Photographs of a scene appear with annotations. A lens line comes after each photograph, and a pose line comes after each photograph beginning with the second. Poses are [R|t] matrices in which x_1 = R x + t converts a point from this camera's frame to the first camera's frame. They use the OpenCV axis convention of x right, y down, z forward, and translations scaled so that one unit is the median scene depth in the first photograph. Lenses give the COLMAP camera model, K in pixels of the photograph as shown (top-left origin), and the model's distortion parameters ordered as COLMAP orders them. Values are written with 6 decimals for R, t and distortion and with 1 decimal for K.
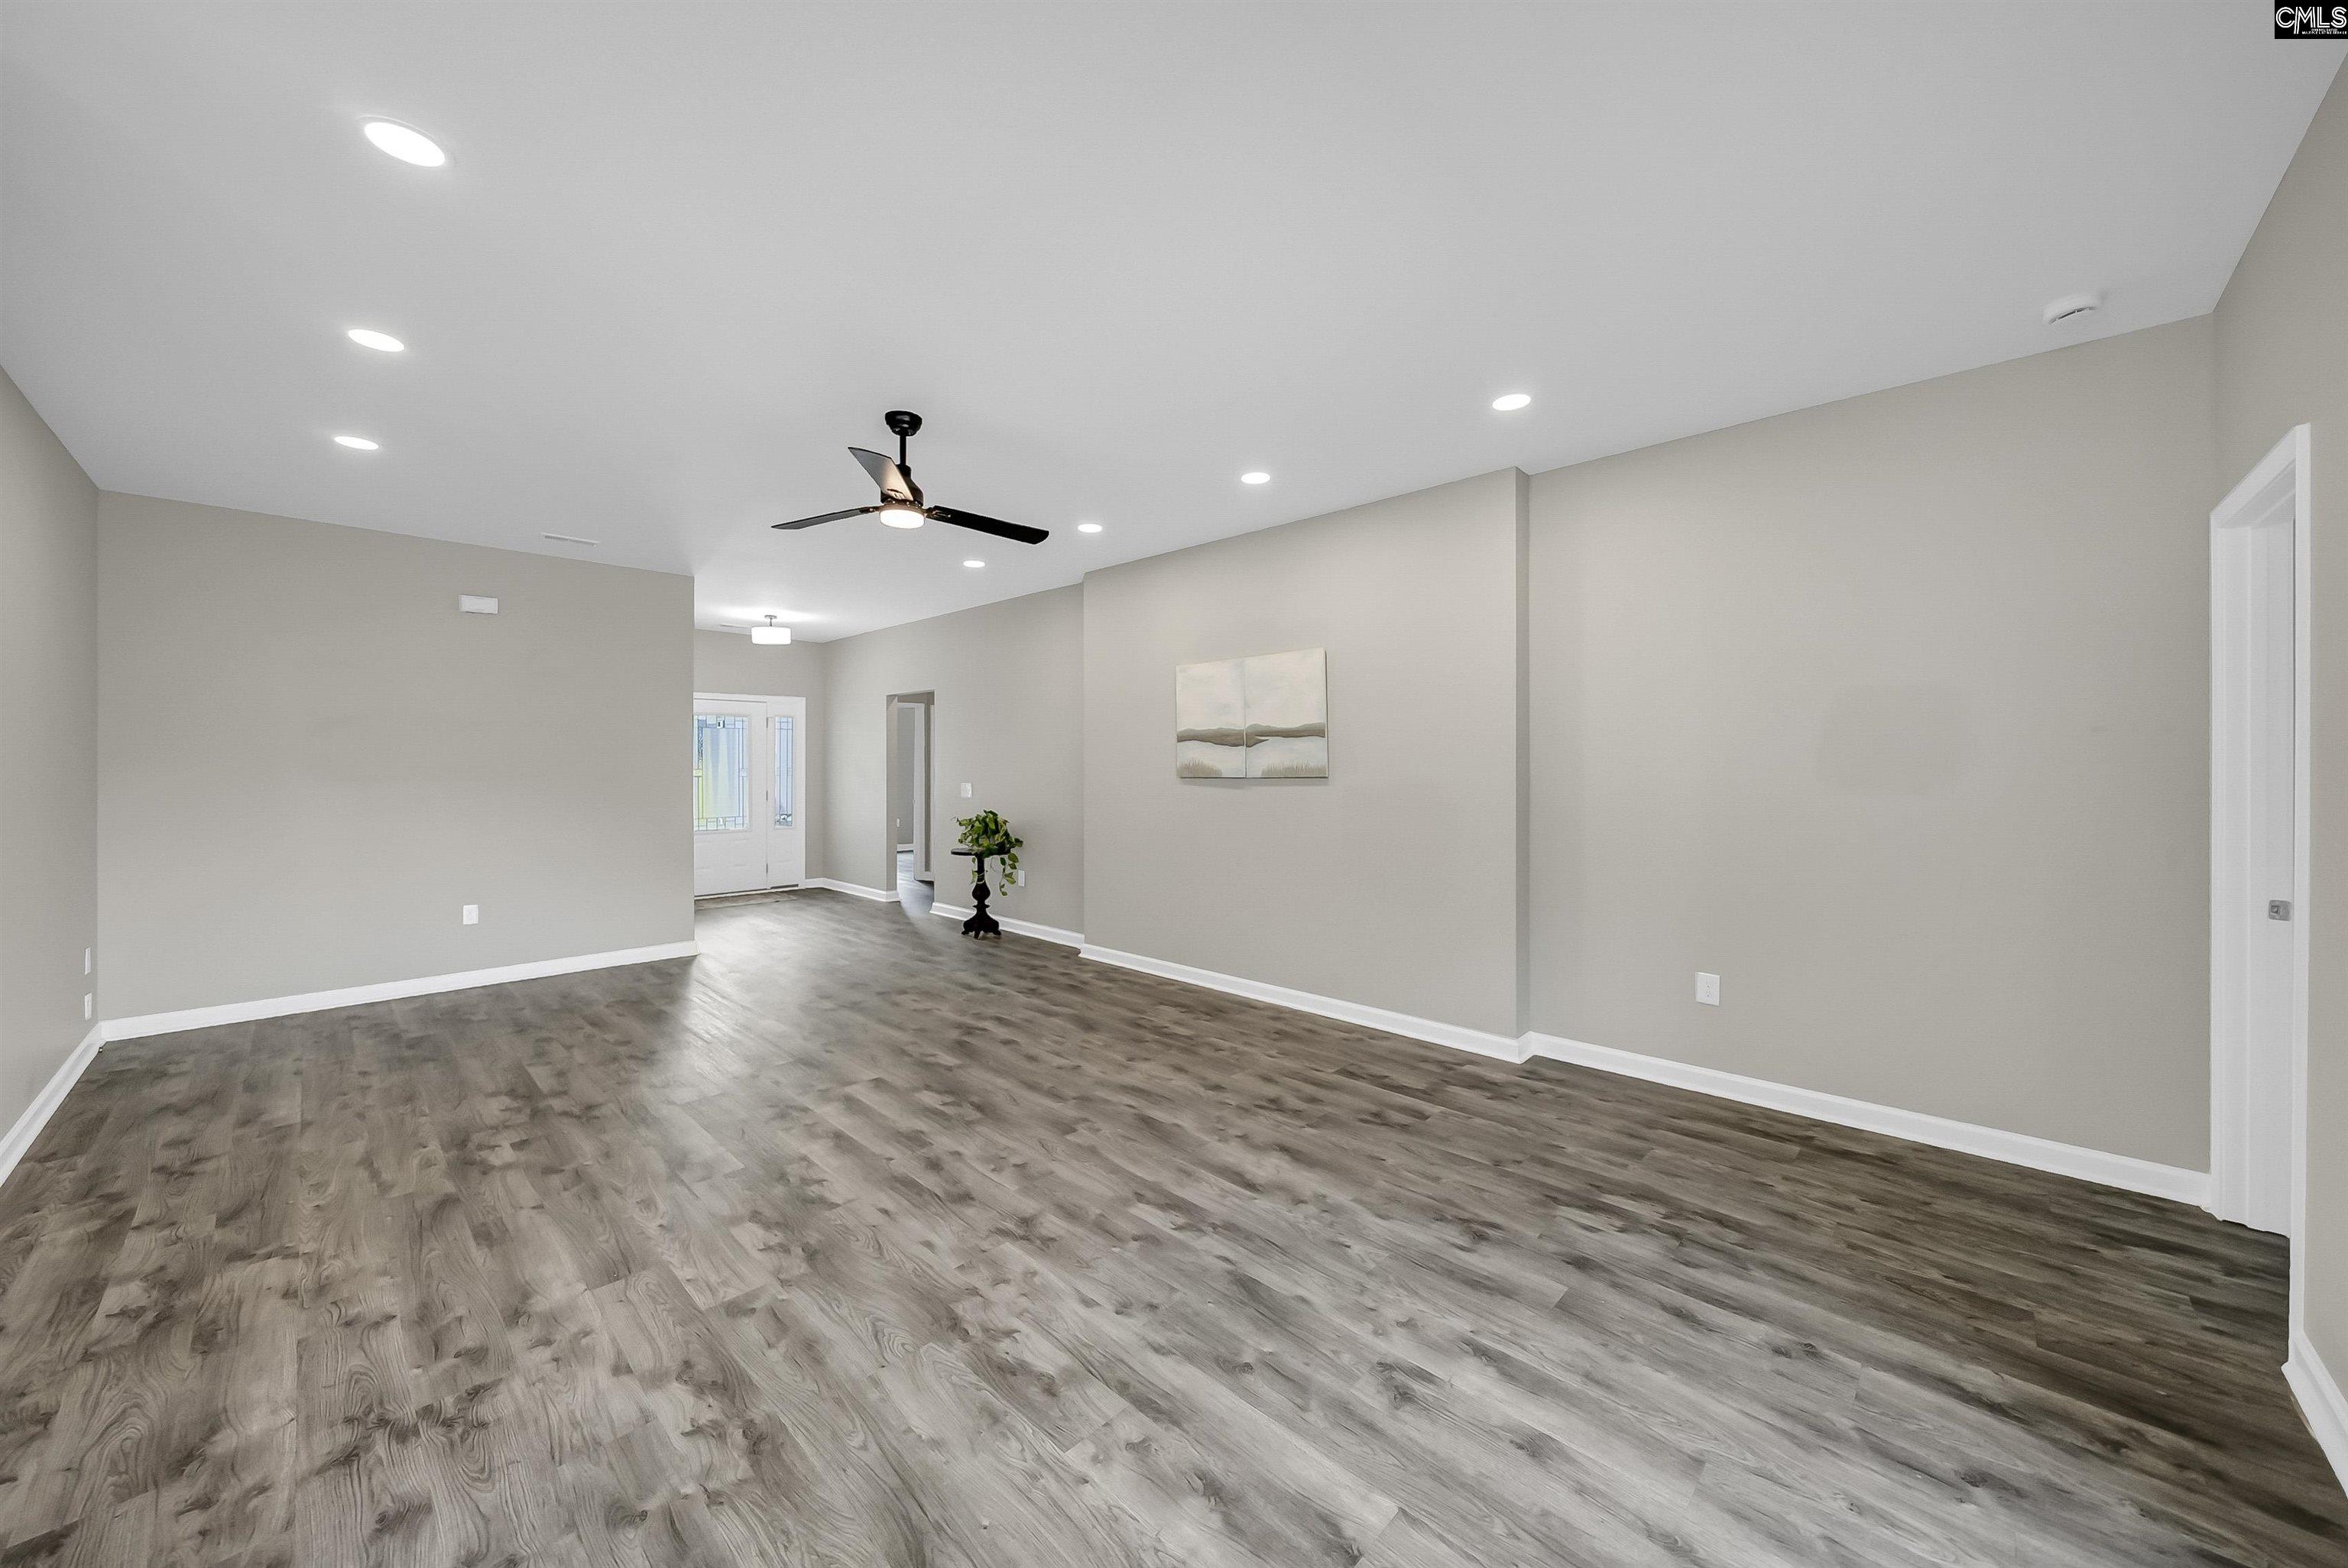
lens RADIAL K [[827.7, 0, 1167.1], [0, 827.7, 769.0], [0, 0, 1]] dist [-0.007421, -0.000038]
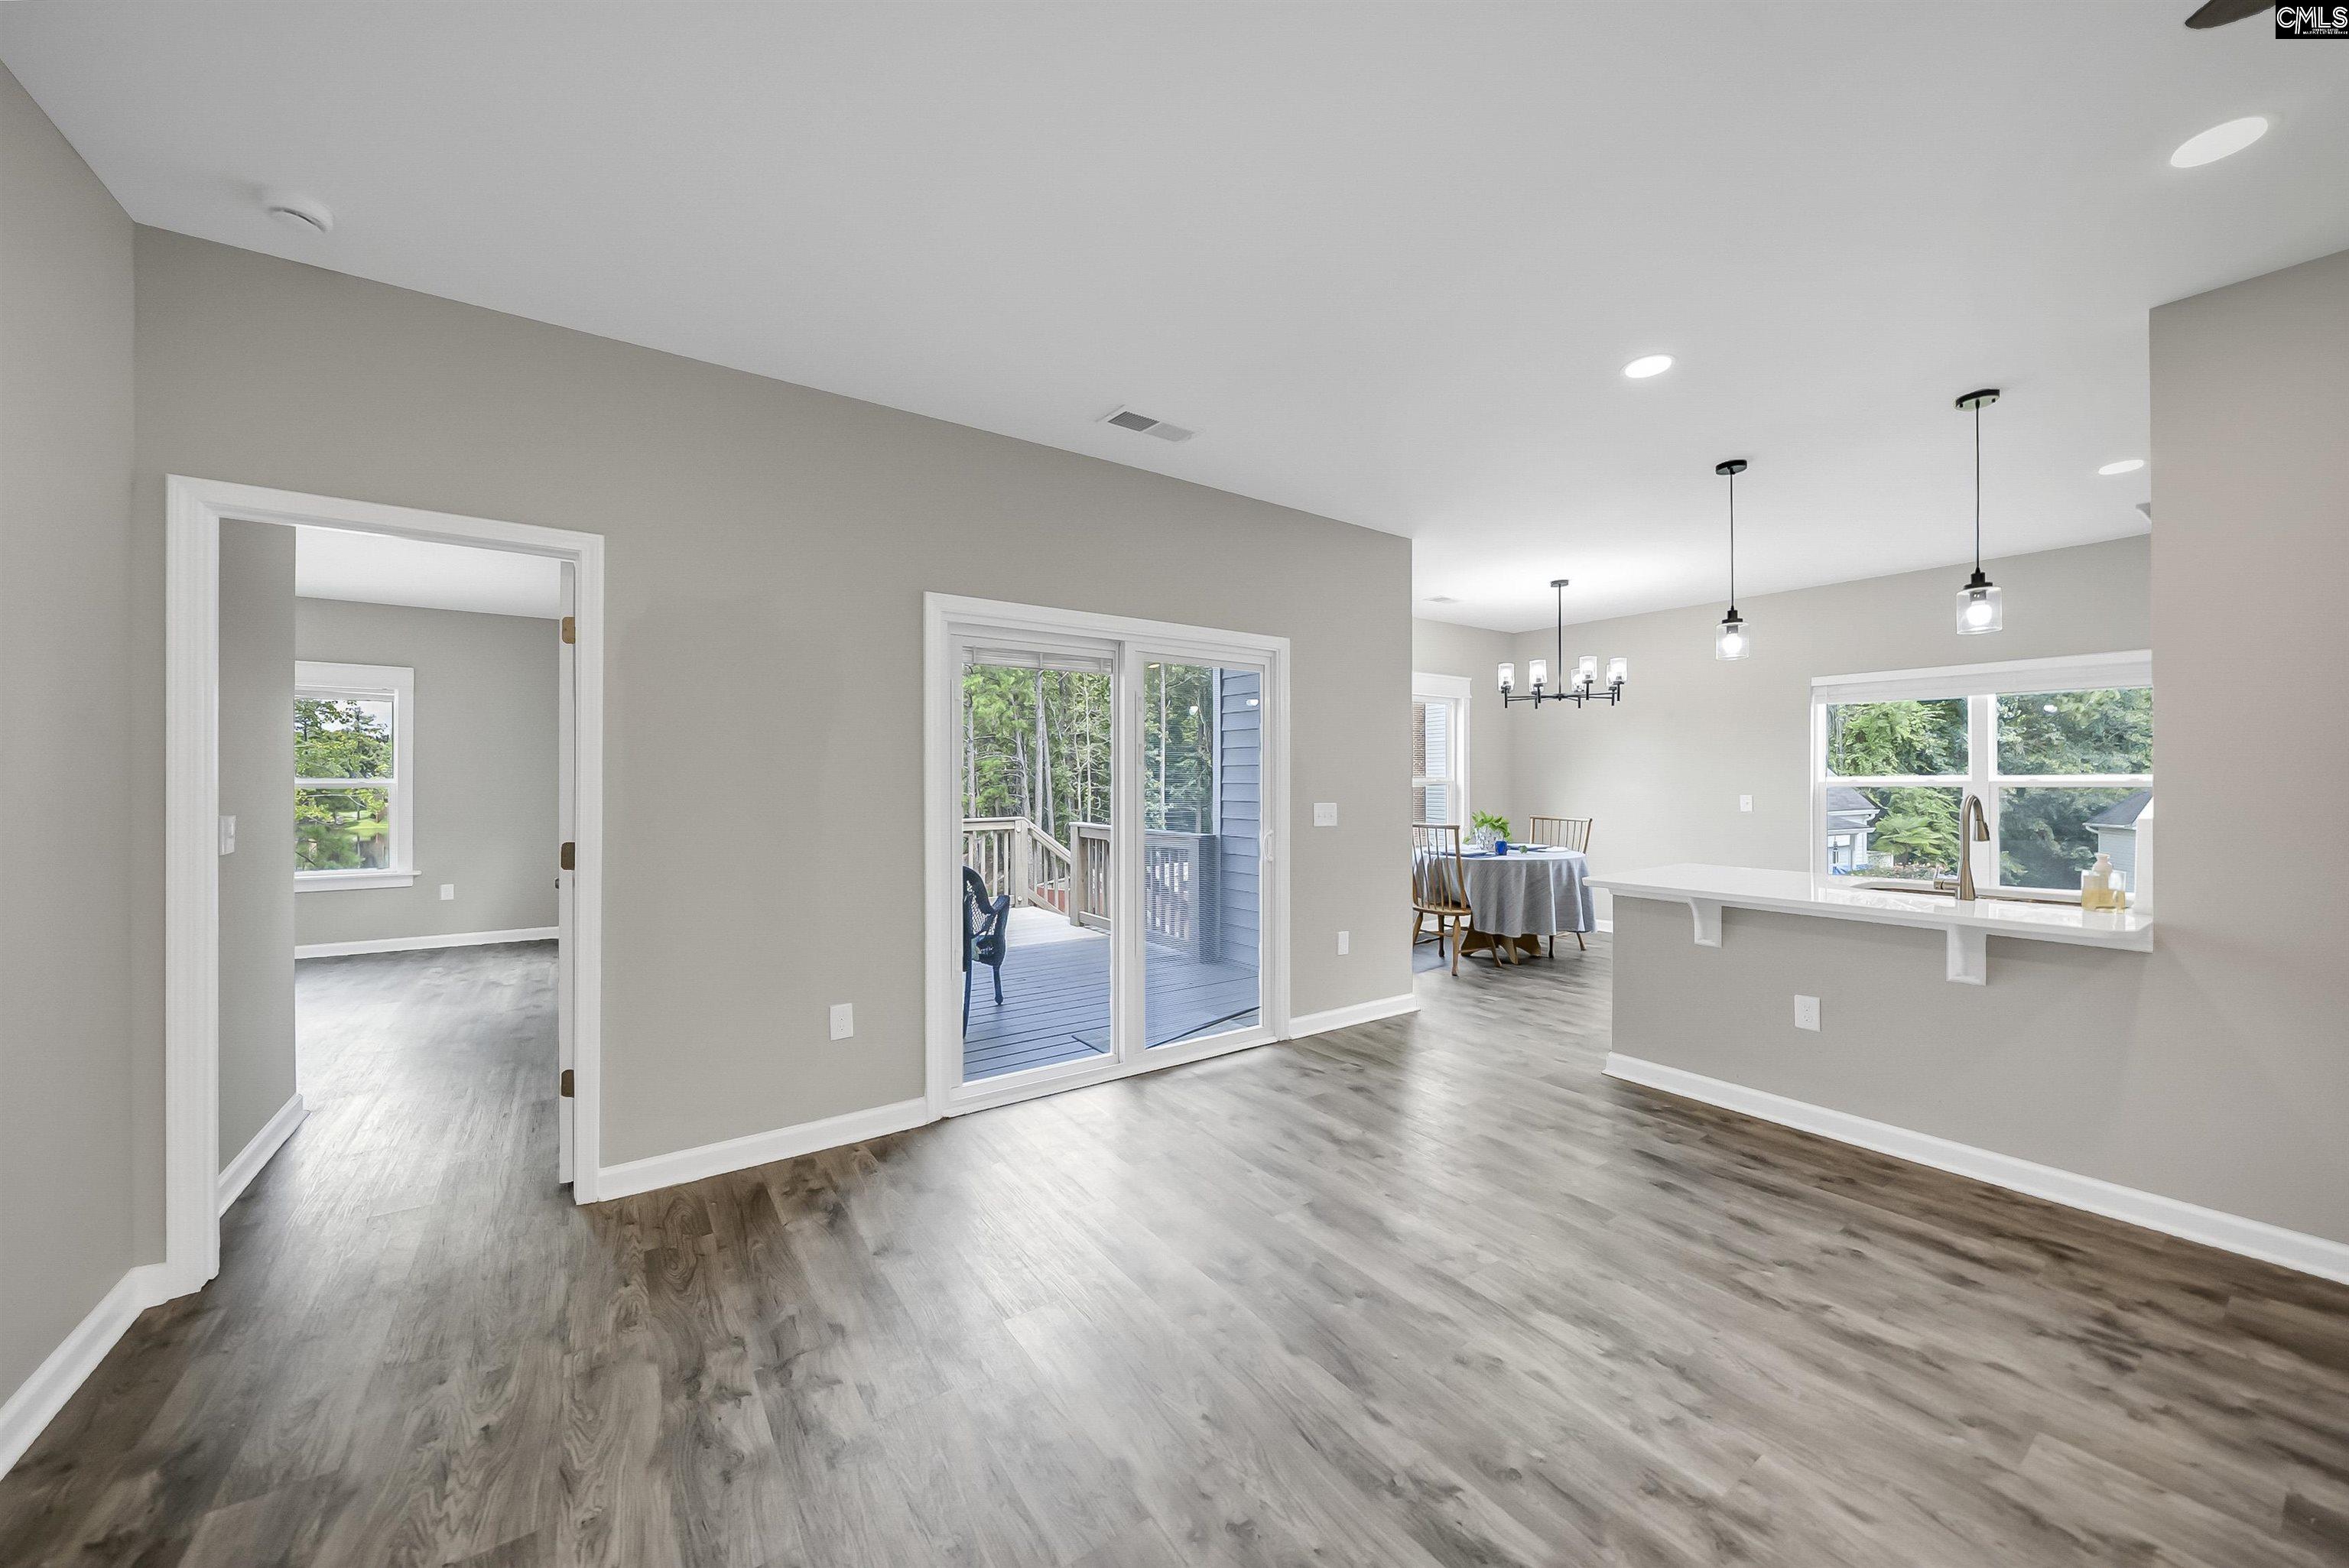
lens RADIAL K [[828.1, 0, 1160.2], [0, 828.1, 790.6], [0, 0, 1]] dist [-0.007421, -0.000038]
pose [[-0.979651, 0.000767, 0.200709, 0.125936], [0.003410, 0.999912, 0.012824, 0.009984], [-0.200682, 0.013247, -0.979567, 1.970189]]
